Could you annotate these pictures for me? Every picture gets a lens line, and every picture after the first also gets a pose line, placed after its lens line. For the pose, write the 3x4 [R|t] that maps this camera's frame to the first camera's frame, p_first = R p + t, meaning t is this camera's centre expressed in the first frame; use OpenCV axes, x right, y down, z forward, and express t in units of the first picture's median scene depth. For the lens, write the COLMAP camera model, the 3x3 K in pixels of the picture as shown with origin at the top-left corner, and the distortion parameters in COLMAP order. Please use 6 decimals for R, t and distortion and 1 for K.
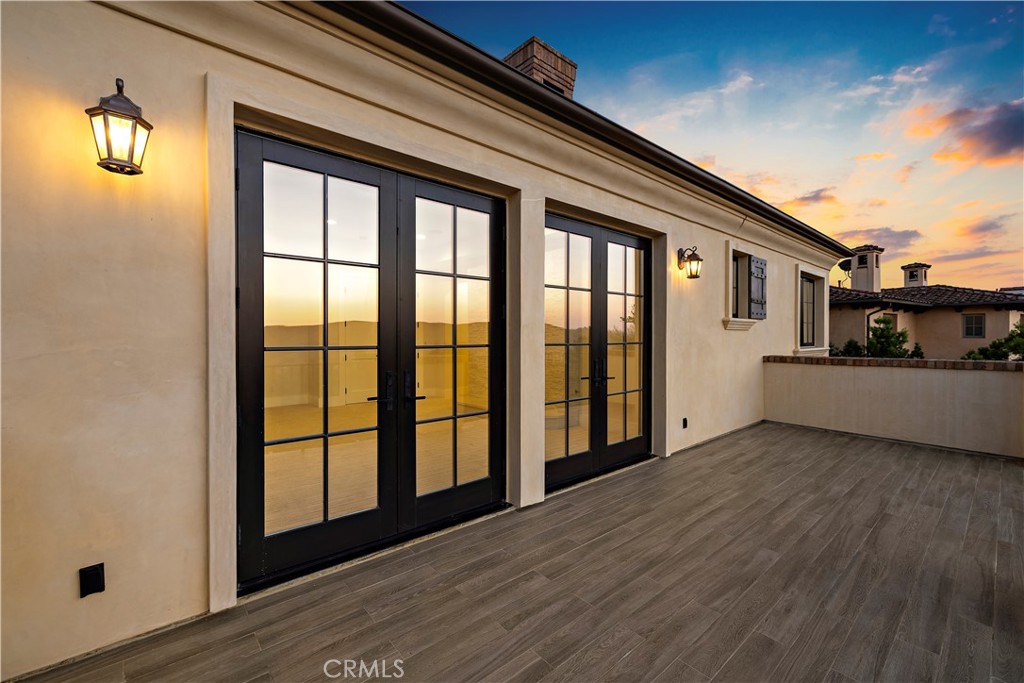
lens RADIAL K [[430.0, 0, 512.0], [0, 430.0, 341.5], [0, 0, 1]] dist [0.001343, 0.000245]
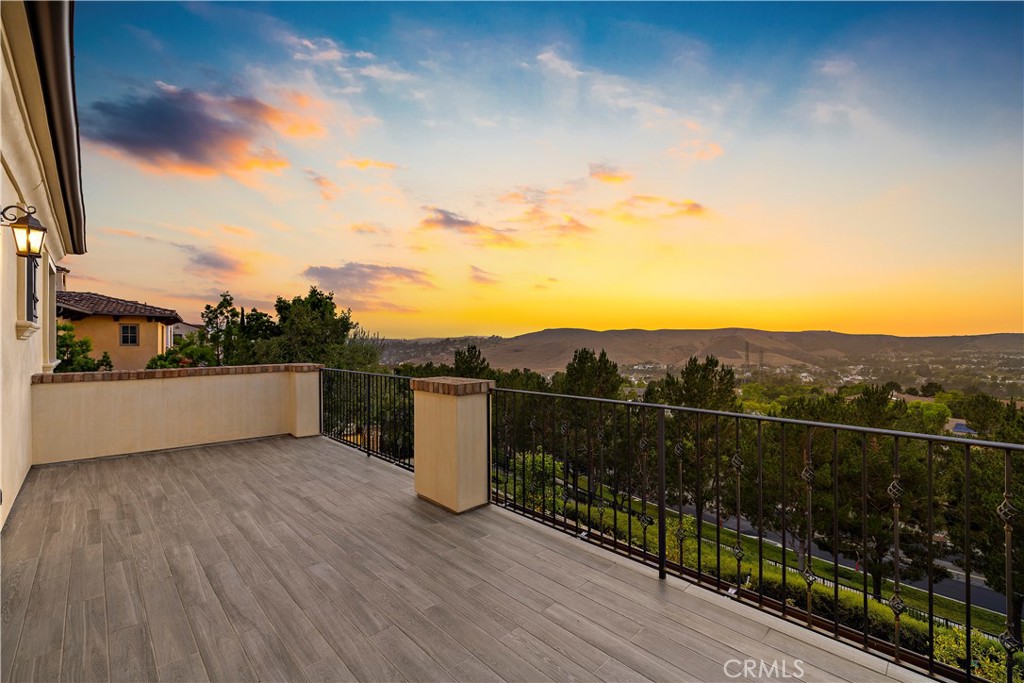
lens RADIAL K [[430.0, 0, 512.0], [0, 430.0, 341.5], [0, 0, 1]] dist [0.001343, 0.000245]
pose [[-0.060950, 0.001377, 0.998140, -0.314294], [0.013719, 0.999906, -0.000542, -0.021032], [-0.998047, 0.013660, -0.060963, 0.438108]]
